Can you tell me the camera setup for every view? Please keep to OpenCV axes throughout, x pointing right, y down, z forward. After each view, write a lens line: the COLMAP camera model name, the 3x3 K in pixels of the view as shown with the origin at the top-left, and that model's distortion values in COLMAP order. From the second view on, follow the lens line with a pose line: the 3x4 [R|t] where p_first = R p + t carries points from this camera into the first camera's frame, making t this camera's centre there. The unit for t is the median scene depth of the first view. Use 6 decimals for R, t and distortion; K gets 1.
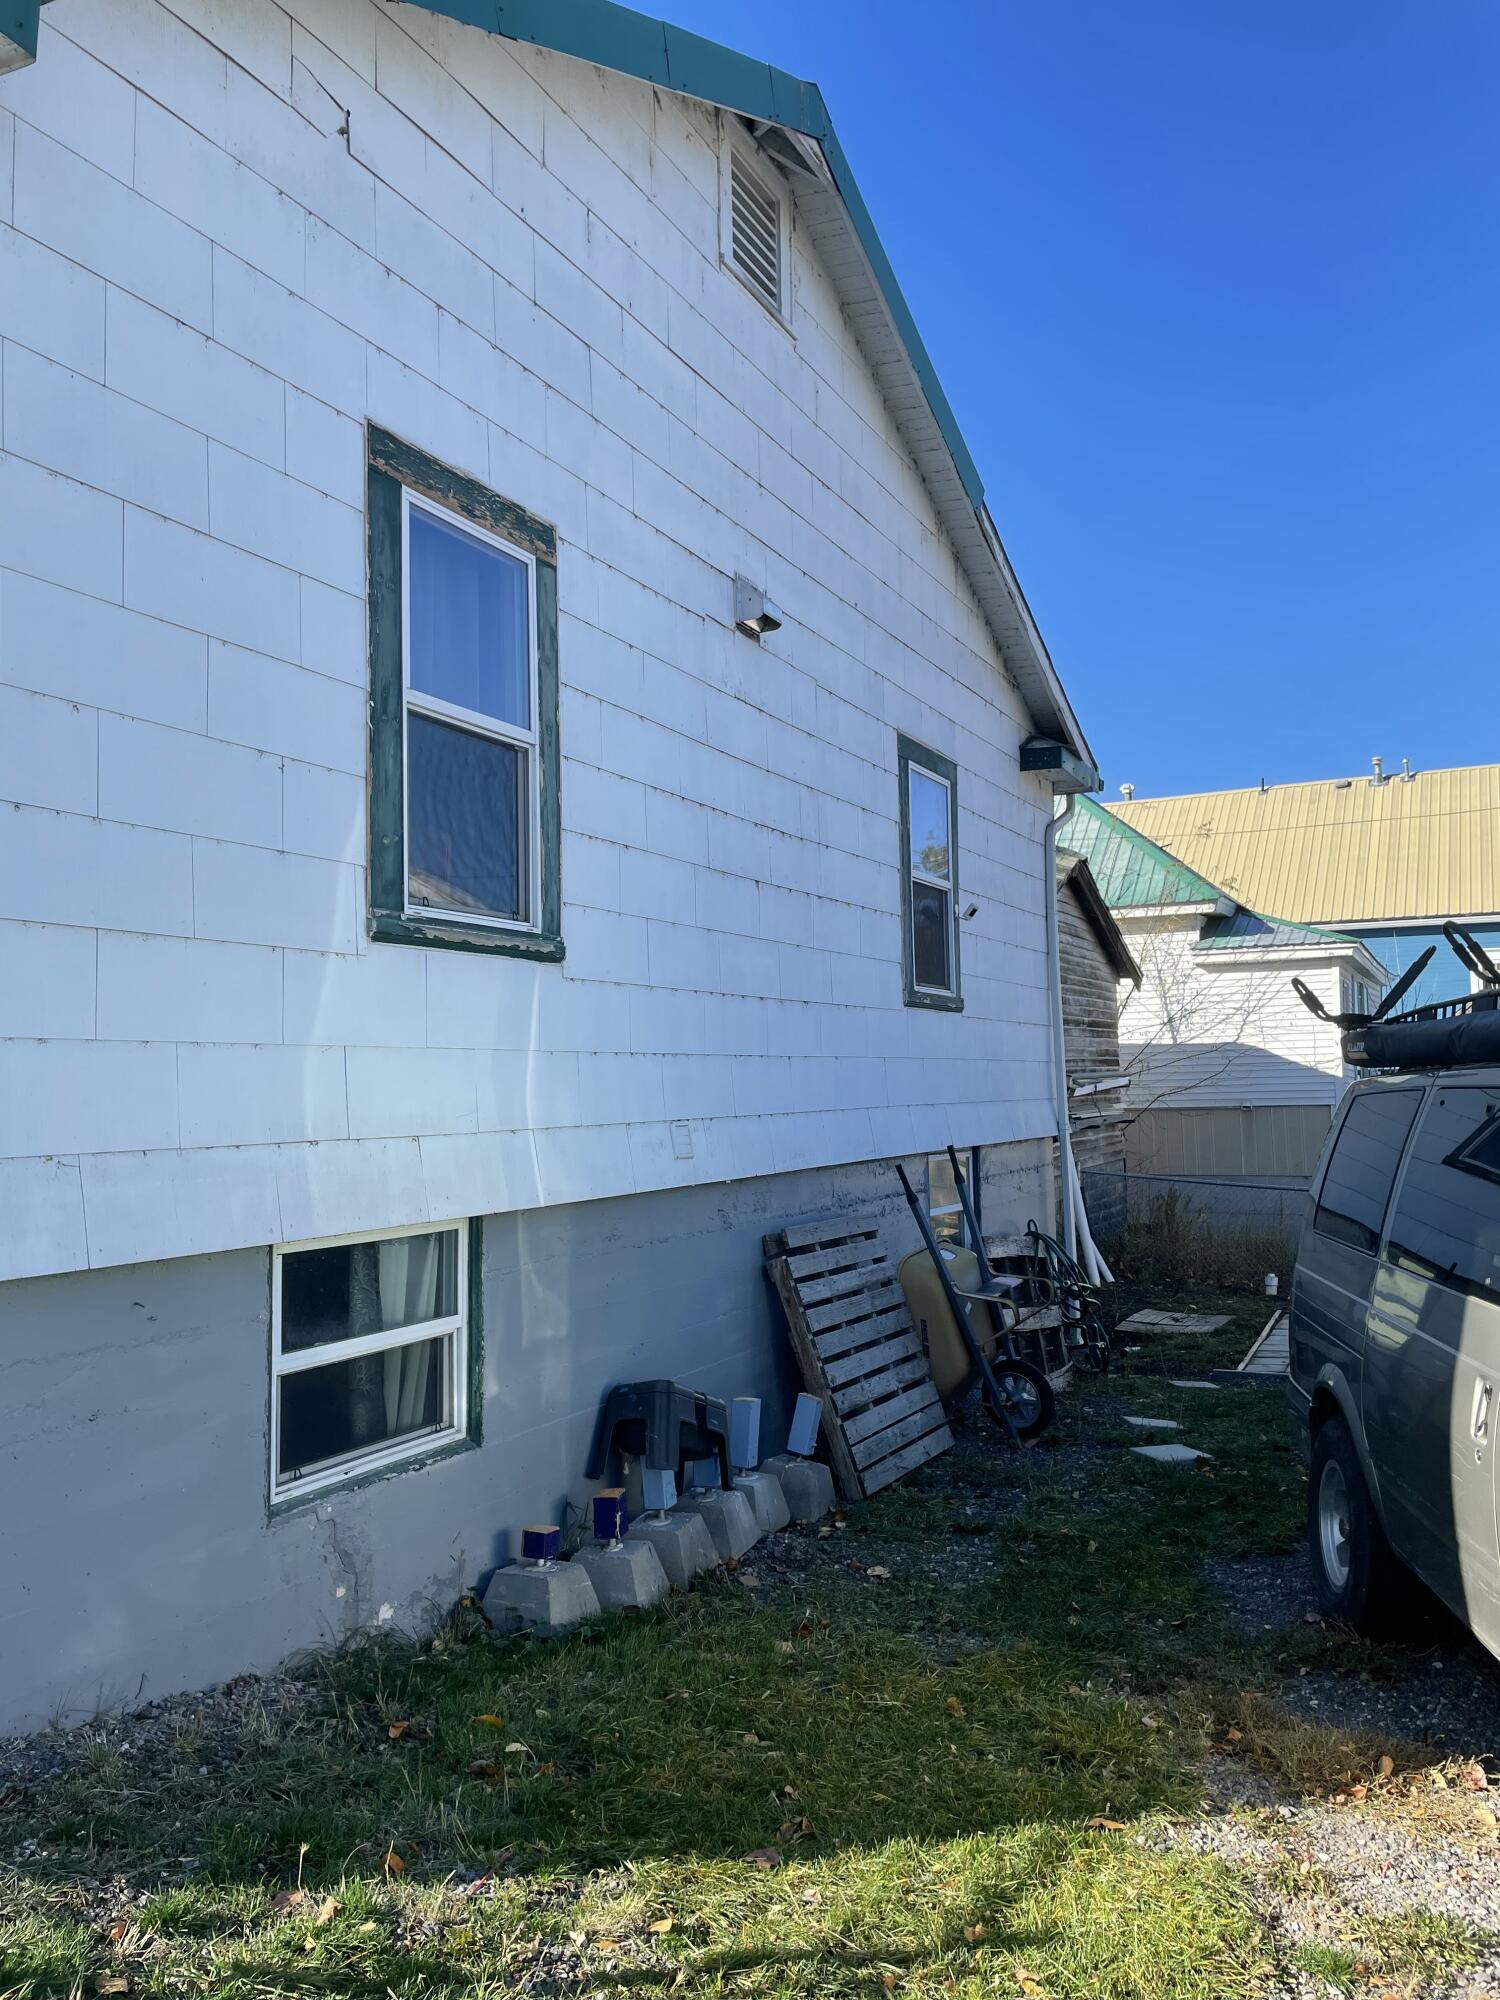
lens RADIAL K [[1501.9, 0, 750.0], [0, 1501.9, 1000.0], [0, 0, 1]] dist [0.098692, -0.135389]
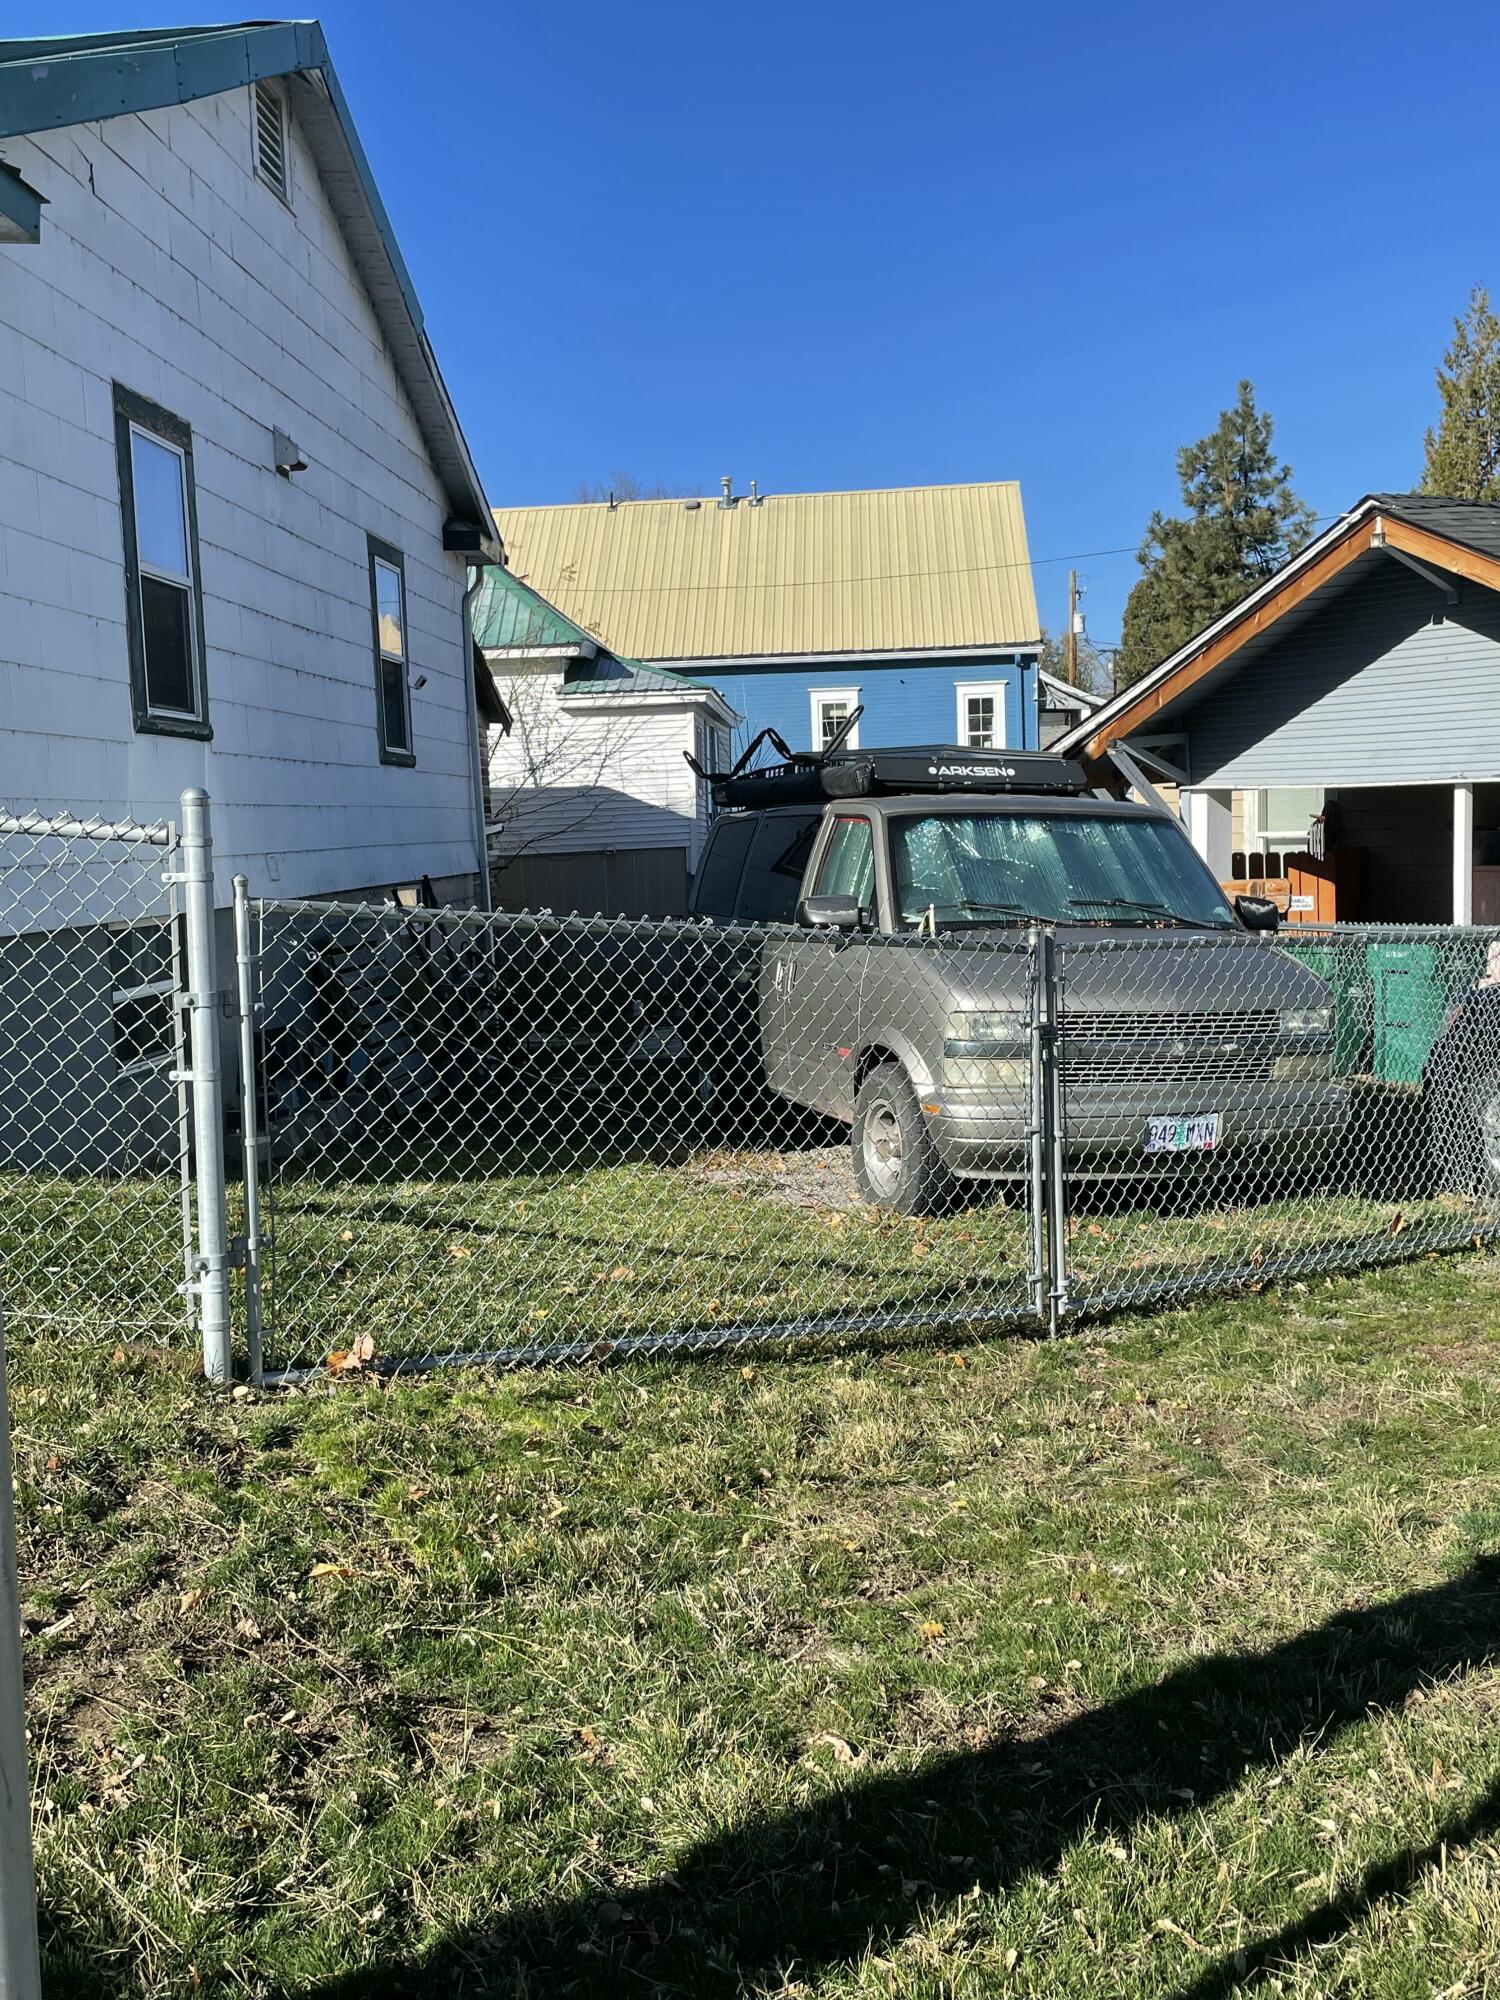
lens RADIAL K [[1924.2, 0, 750.0], [0, 1924.2, 1000.0], [0, 0, 1]] dist [-0.002656, -0.001818]
pose [[0.919027, -0.048210, 0.391236, -0.105344], [-0.006823, 0.990399, 0.138069, -0.010333], [-0.394136, -0.129559, 0.909874, -0.246469]]
